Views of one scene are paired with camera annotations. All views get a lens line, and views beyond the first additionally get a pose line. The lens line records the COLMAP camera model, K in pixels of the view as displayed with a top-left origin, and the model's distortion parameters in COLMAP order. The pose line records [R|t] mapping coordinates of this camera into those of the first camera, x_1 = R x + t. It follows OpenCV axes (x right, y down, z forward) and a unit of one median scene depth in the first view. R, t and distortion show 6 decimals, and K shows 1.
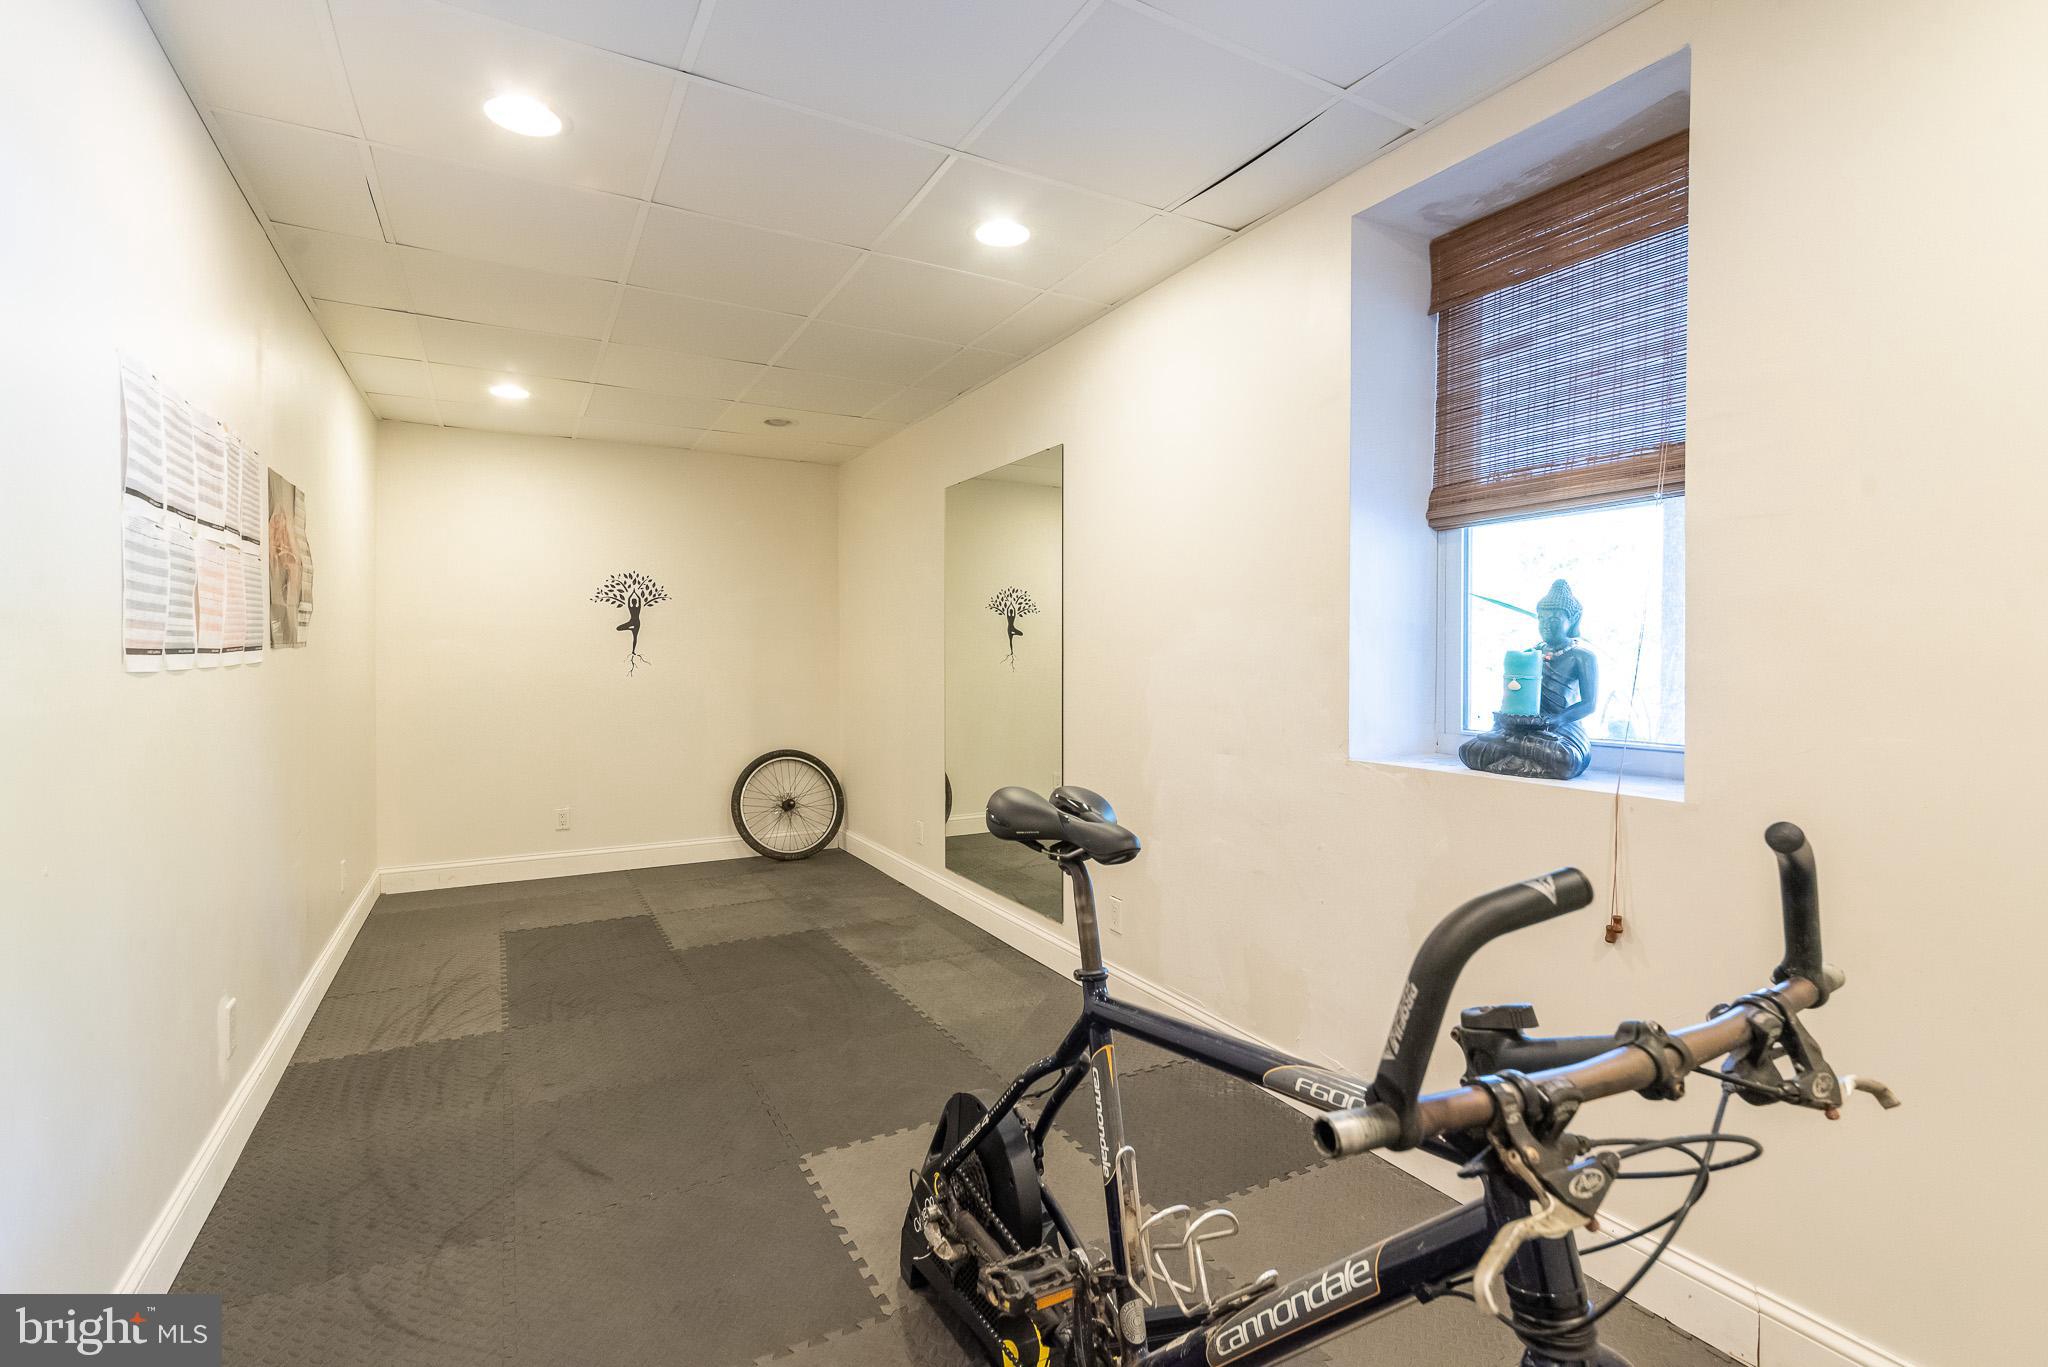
lens RADIAL K [[942.7, 0, 1024.0], [0, 942.7, 683.5], [0, 0, 1]] dist [0.000389, -0.000021]
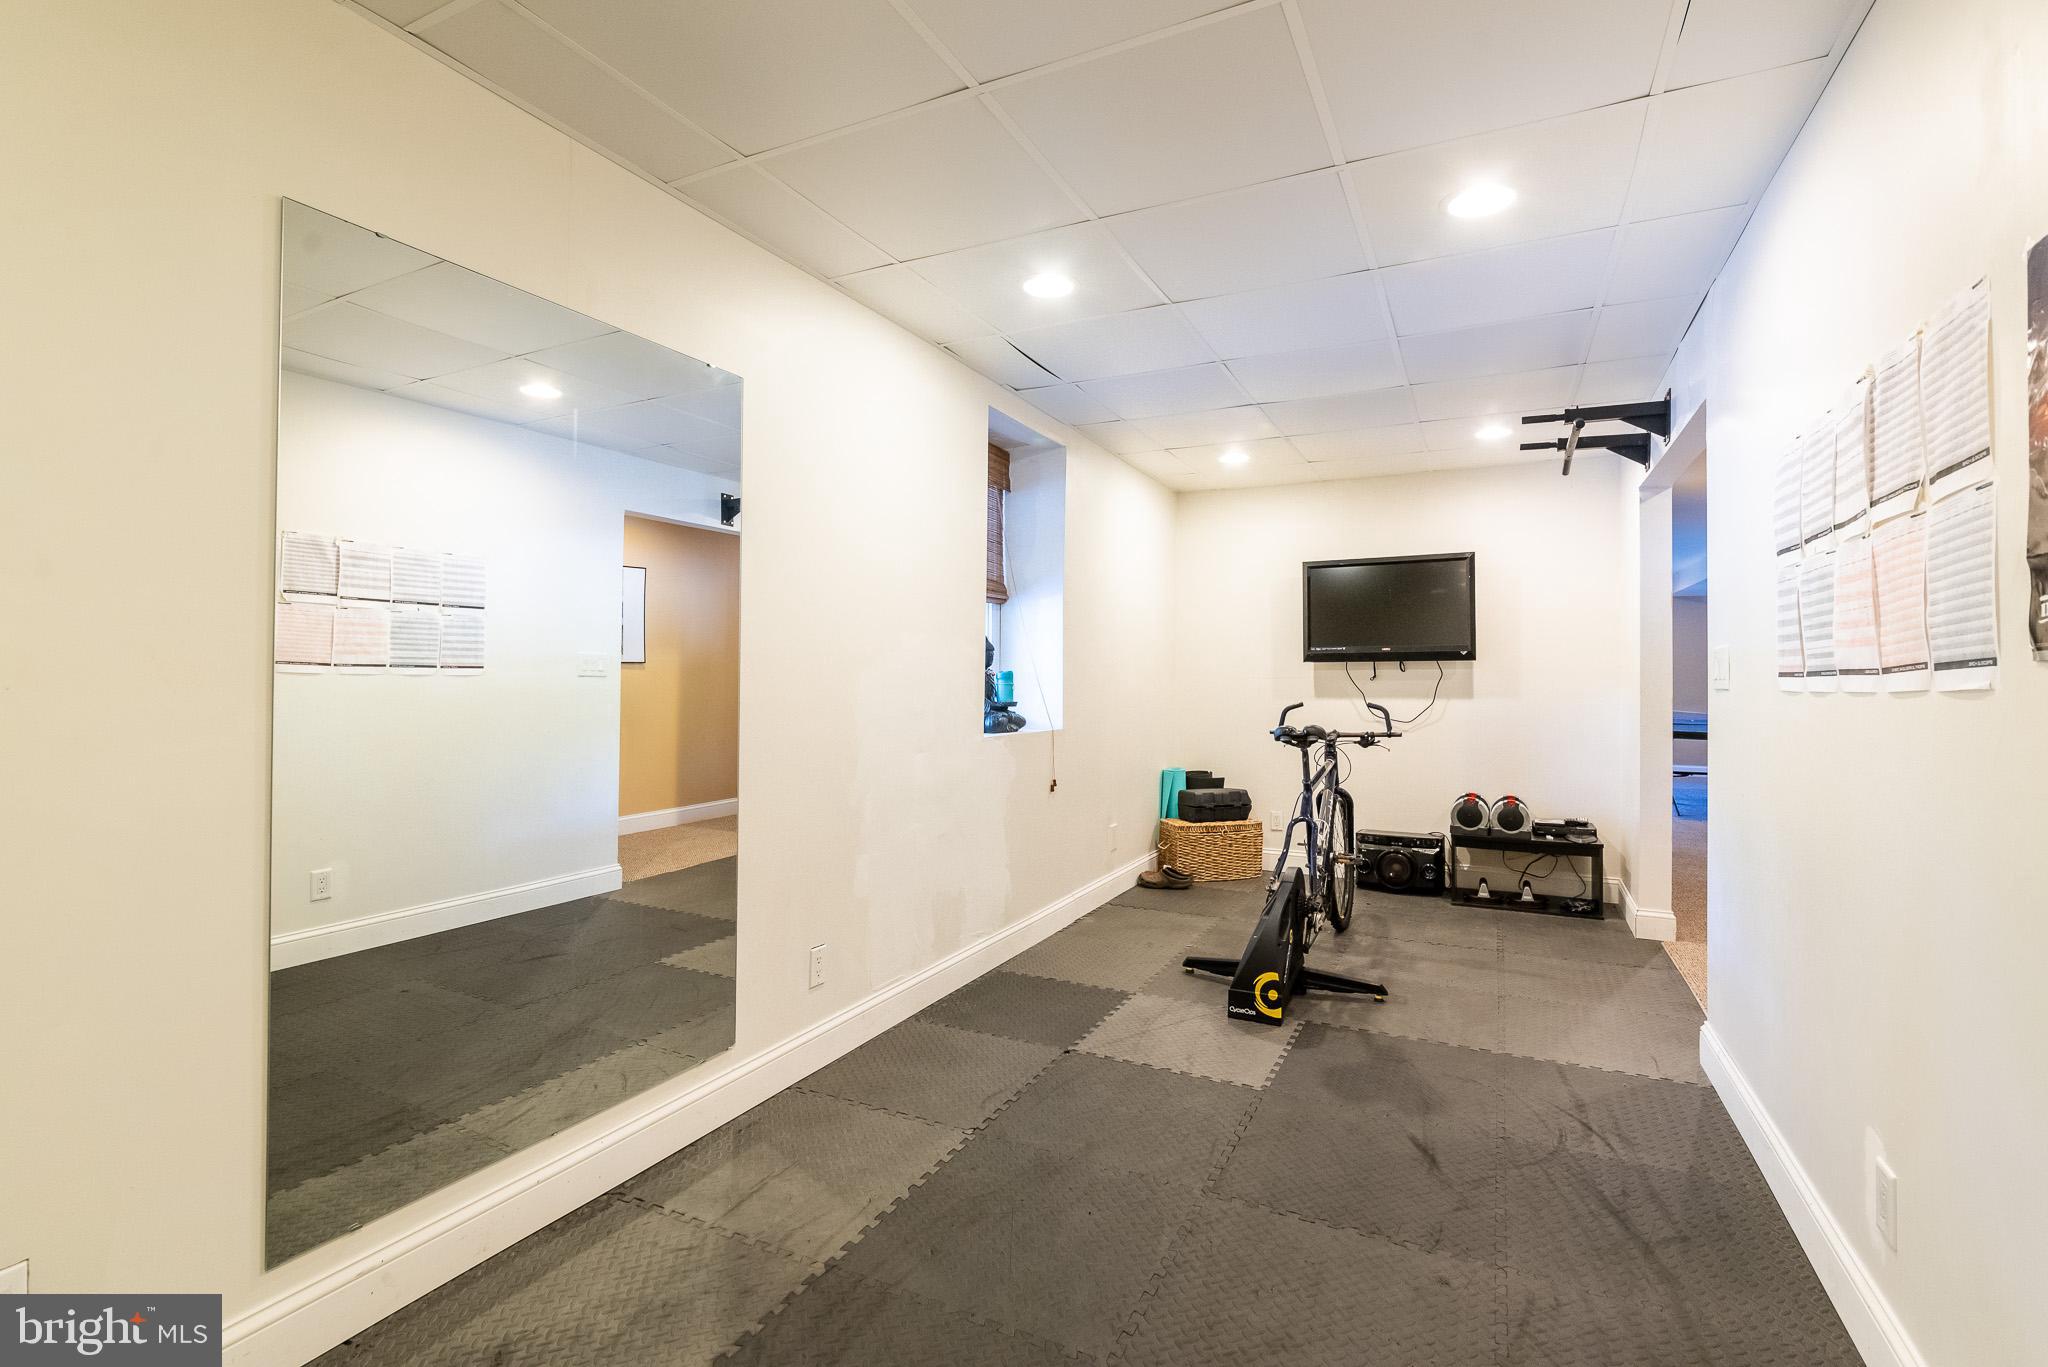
lens RADIAL K [[942.7, 0, 1024.0], [0, 942.7, 683.5], [0, 0, 1]] dist [0.000389, -0.000021]
pose [[-0.563845, -0.011991, 0.825793, -0.965864], [0.016324, 0.999537, 0.025660, -0.048989], [-0.825719, 0.027948, -0.563389, 1.756878]]
